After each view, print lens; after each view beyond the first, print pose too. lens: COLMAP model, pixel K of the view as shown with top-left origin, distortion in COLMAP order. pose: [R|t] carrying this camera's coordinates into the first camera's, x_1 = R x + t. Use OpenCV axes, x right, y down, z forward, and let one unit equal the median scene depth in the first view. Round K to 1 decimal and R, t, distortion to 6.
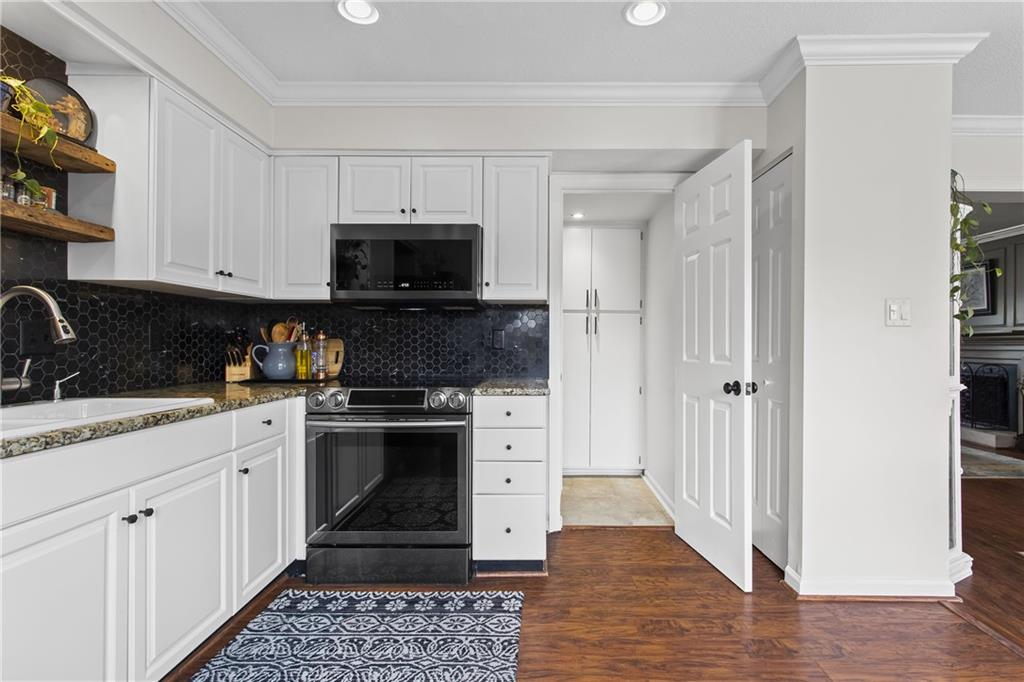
lens RADIAL K [[494.0, 0, 542.8], [0, 494.0, 340.0], [0, 0, 1]] dist [-0.025668, 0.019720]
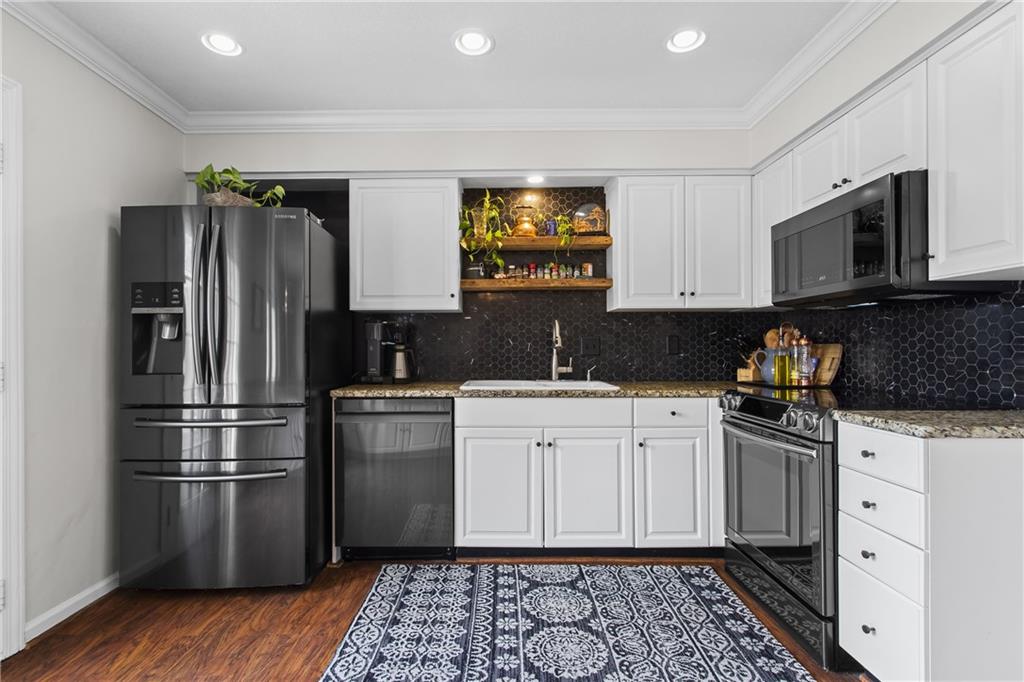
lens RADIAL K [[494.0, 0, 492.7], [0, 494.0, 344.8], [0, 0, 1]] dist [-0.025668, 0.019720]
pose [[-0.031808, -0.008764, -0.999456, 0.639890], [0.010478, 0.999904, -0.009102, 0.002168], [0.999439, -0.010761, -0.031714, 0.544244]]
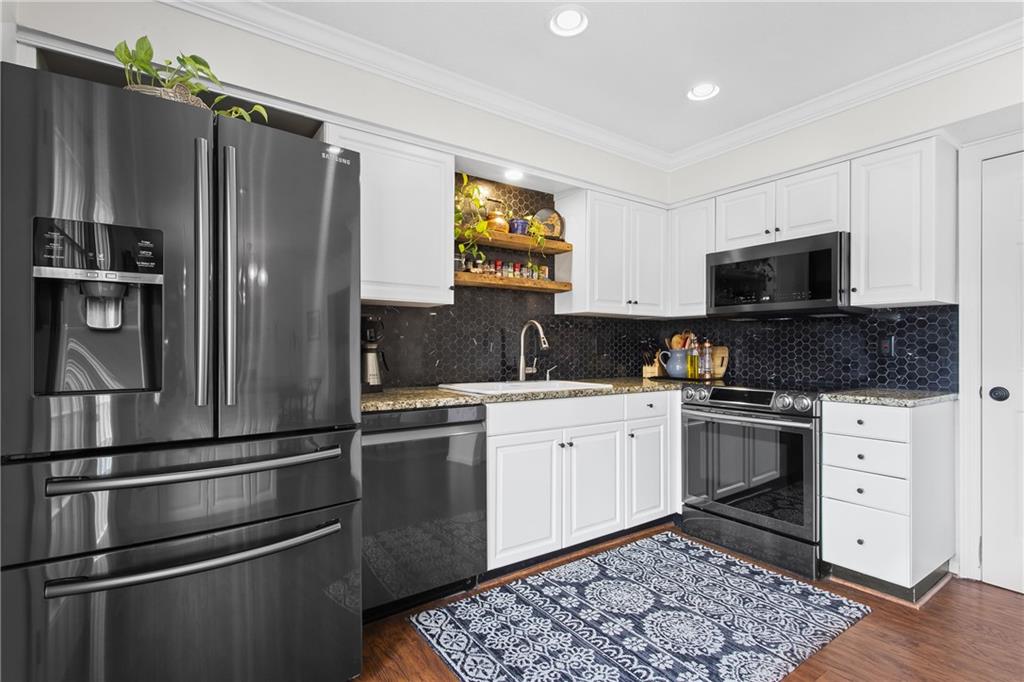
lens RADIAL K [[494.0, 0, 509.4], [0, 494.0, 342.3], [0, 0, 1]] dist [-0.025668, 0.019720]
pose [[0.565214, -0.009973, -0.824884, 0.359049], [0.003939, 0.999948, -0.009391, -0.003752], [0.824935, 0.002059, 0.565224, -0.133159]]
